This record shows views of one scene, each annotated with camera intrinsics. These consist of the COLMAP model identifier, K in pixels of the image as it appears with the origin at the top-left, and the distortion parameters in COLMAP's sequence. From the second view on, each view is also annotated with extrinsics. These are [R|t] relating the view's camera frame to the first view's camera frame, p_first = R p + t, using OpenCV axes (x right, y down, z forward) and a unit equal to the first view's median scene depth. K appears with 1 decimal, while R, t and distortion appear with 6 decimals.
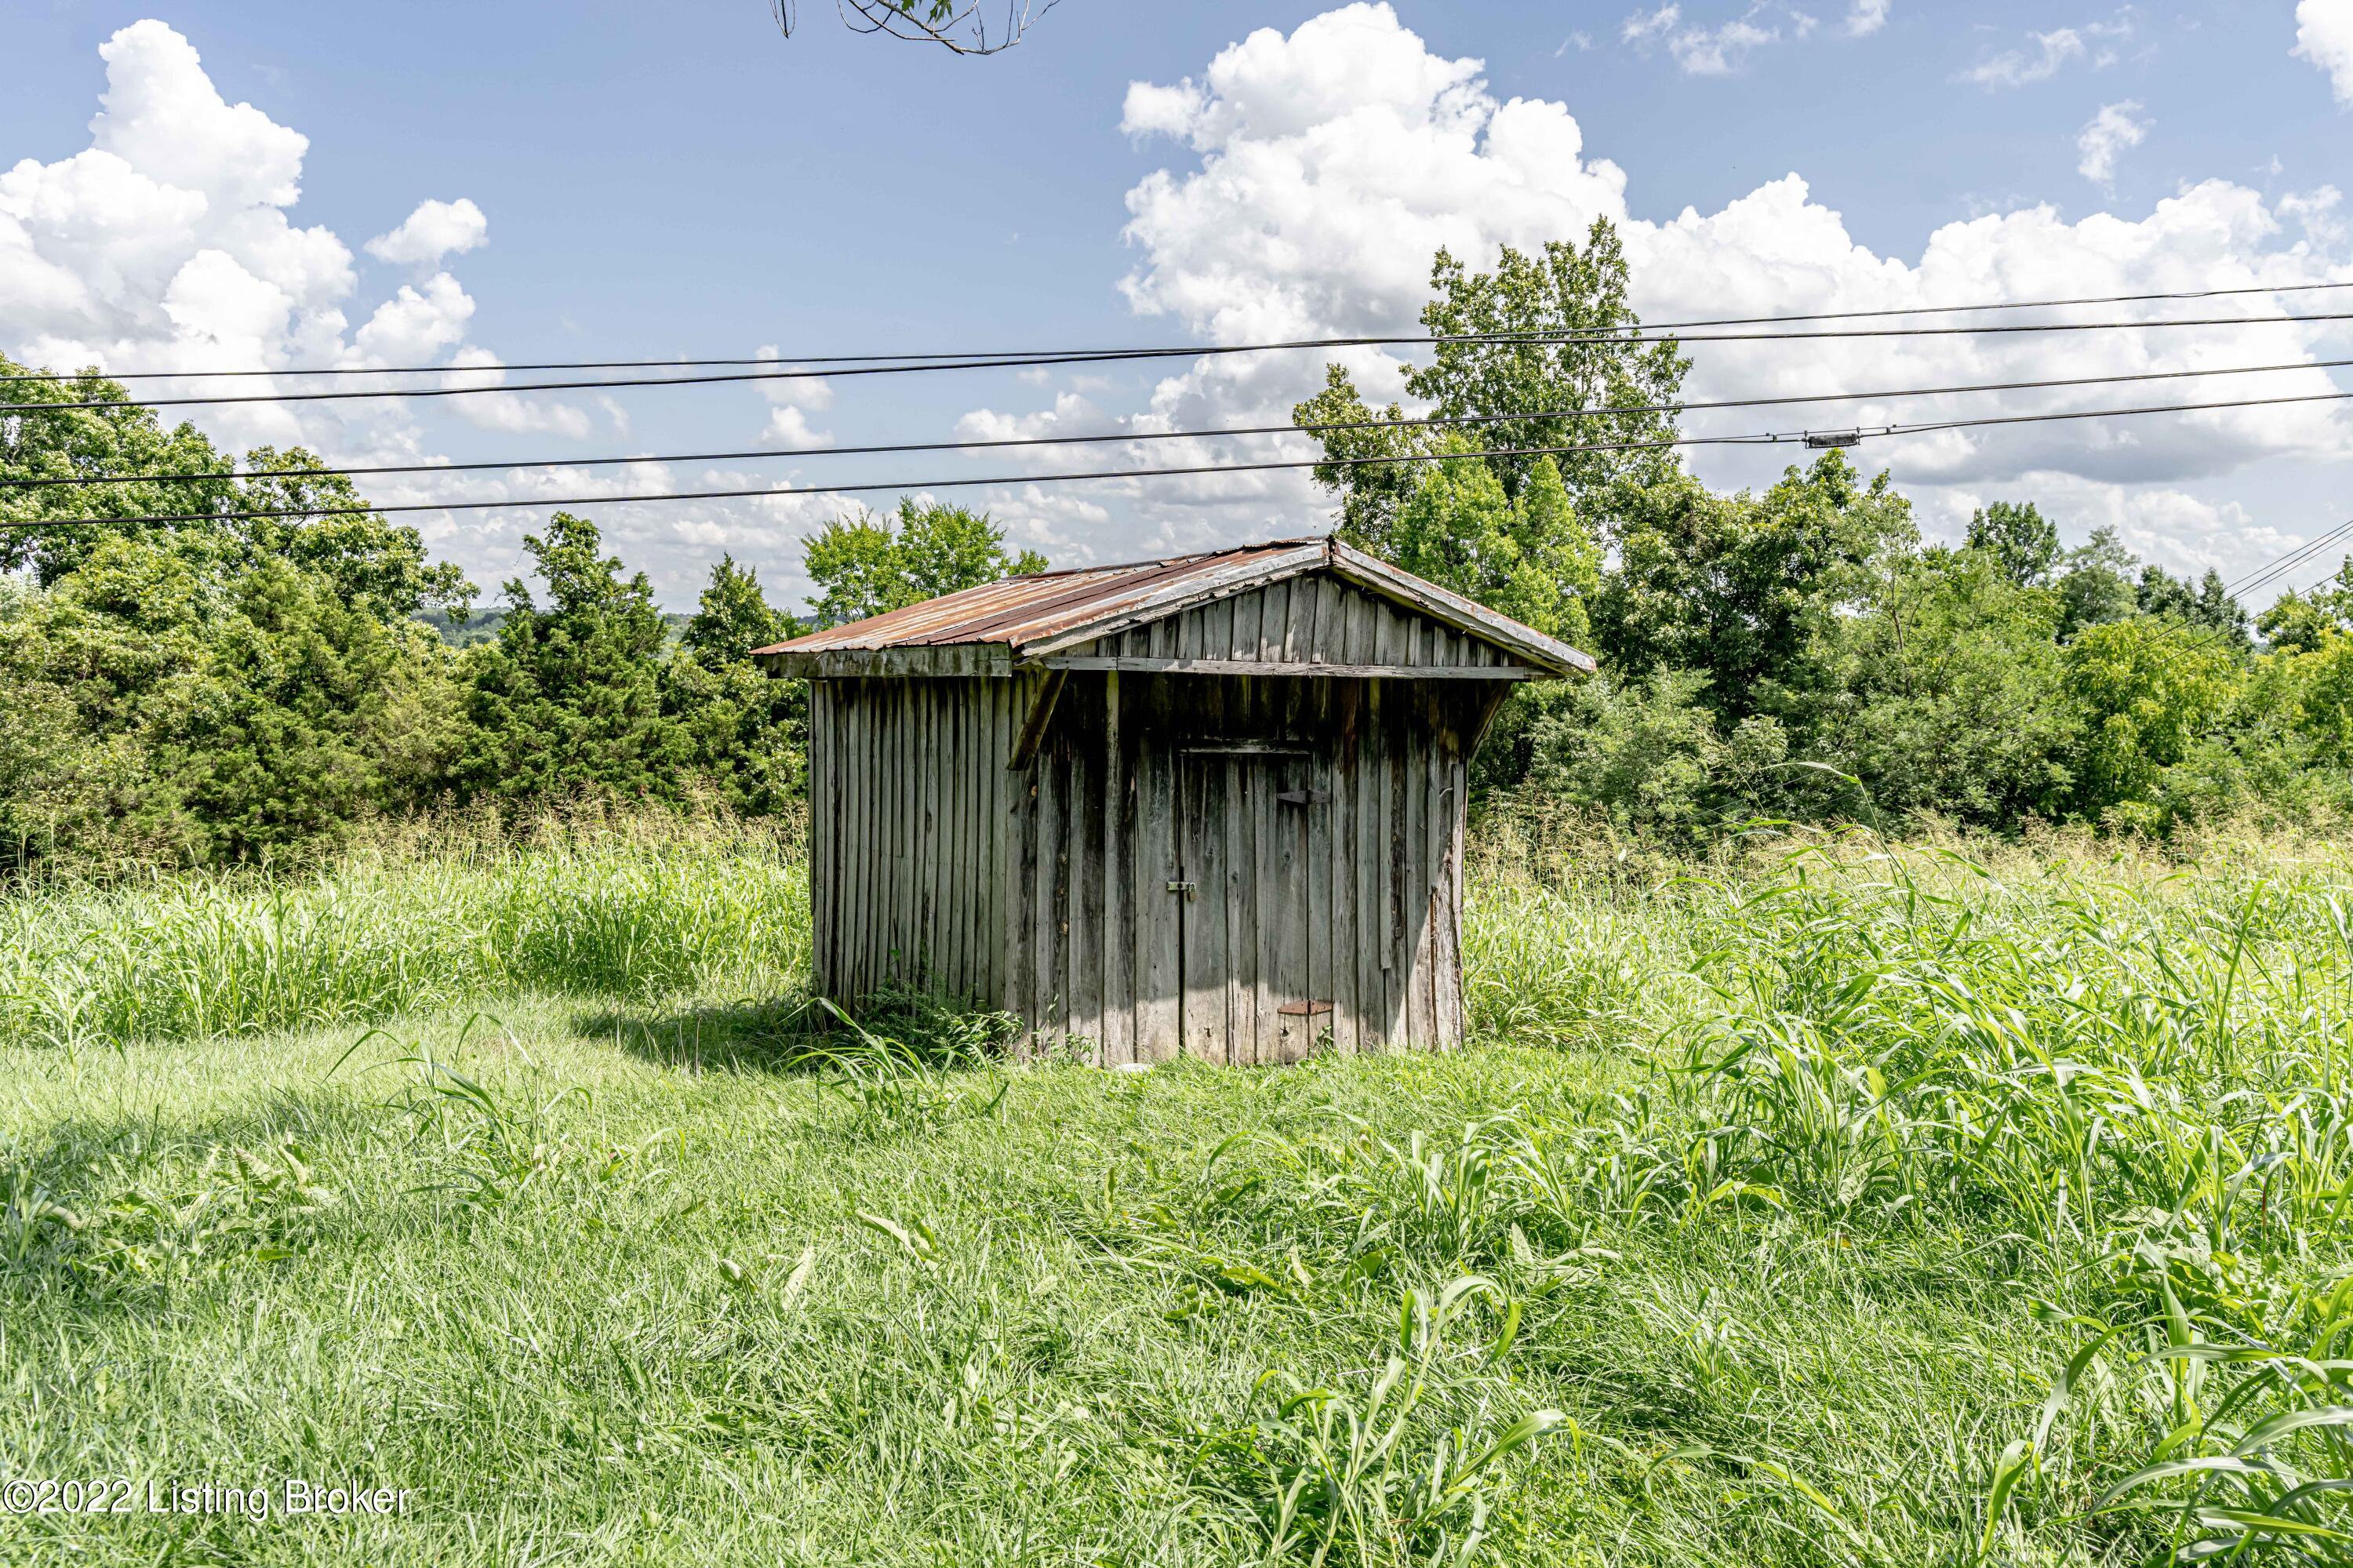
lens RADIAL K [[1702.0, 0, 1176.5], [0, 1702.0, 784.0], [0, 0, 1]] dist [0.004562, 0.001078]
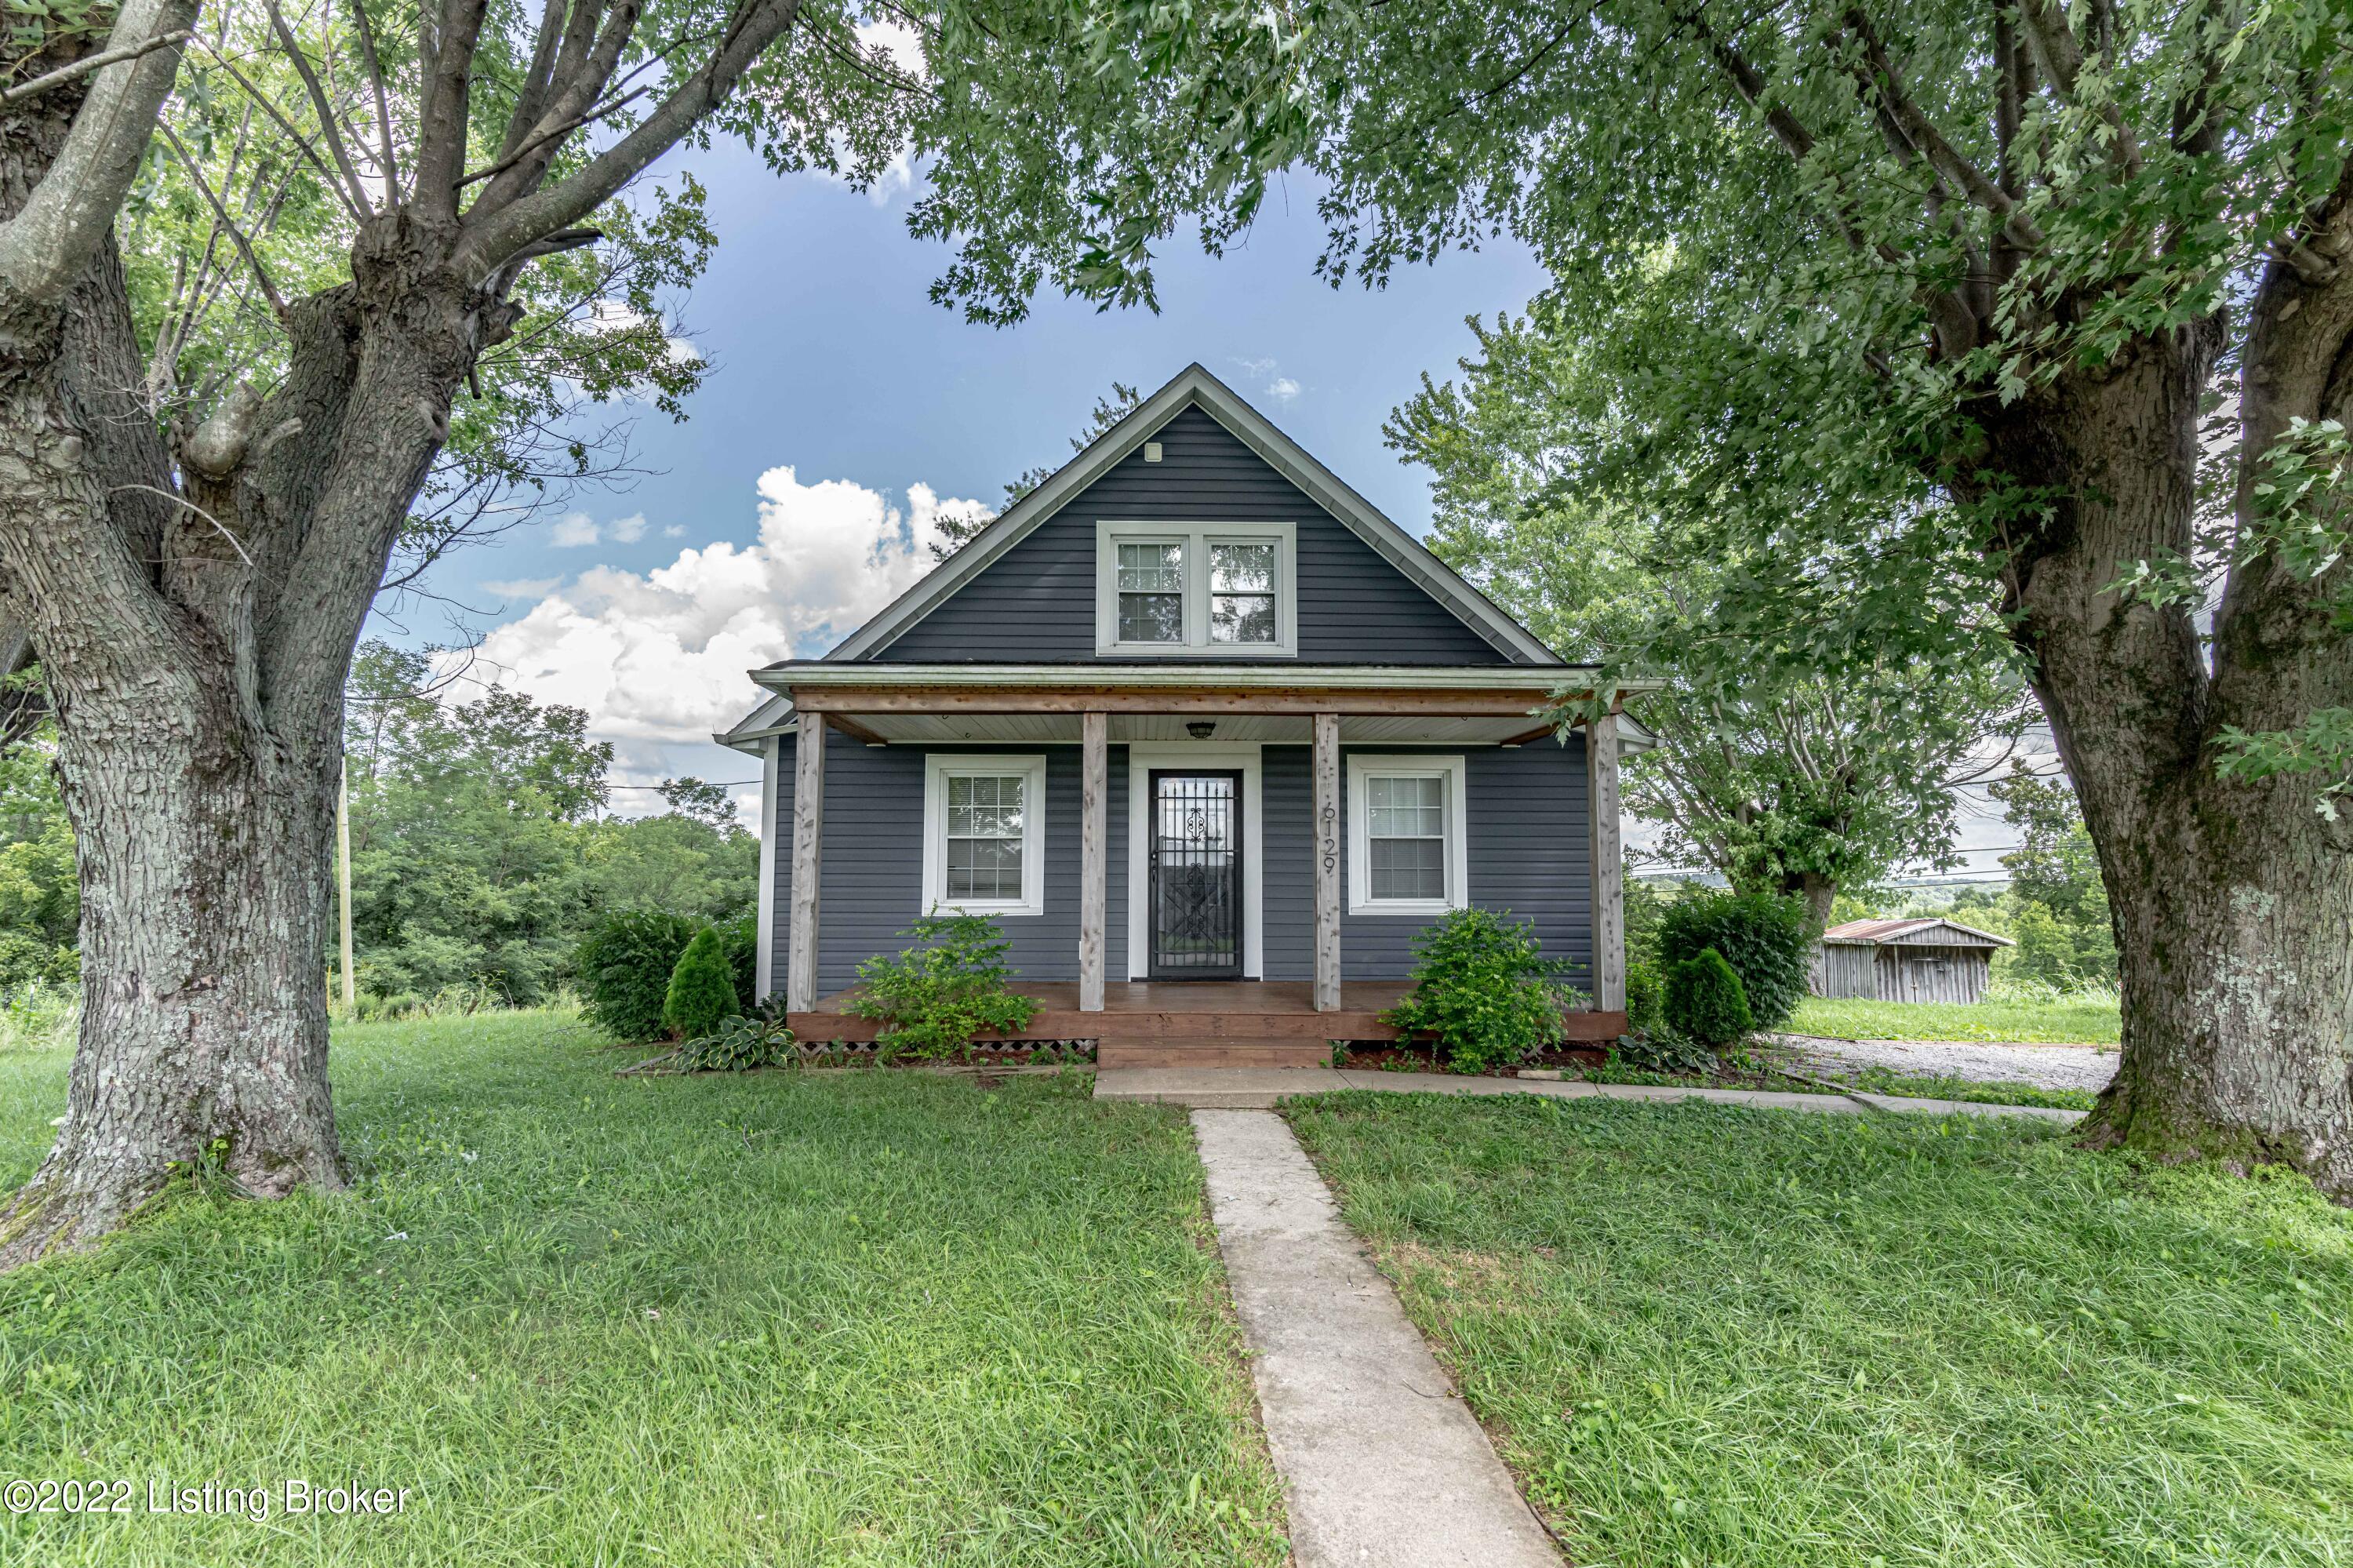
lens RADIAL K [[1128.9, 0, 1176.5], [0, 1128.9, 784.0], [0, 0, 1]] dist [0.000755, -0.001521]
pose [[0.831007, -0.061418, -0.552861, 0.066681], [-0.036550, 0.985709, -0.164441, 0.090588], [0.555060, 0.156859, 0.816887, -2.796701]]
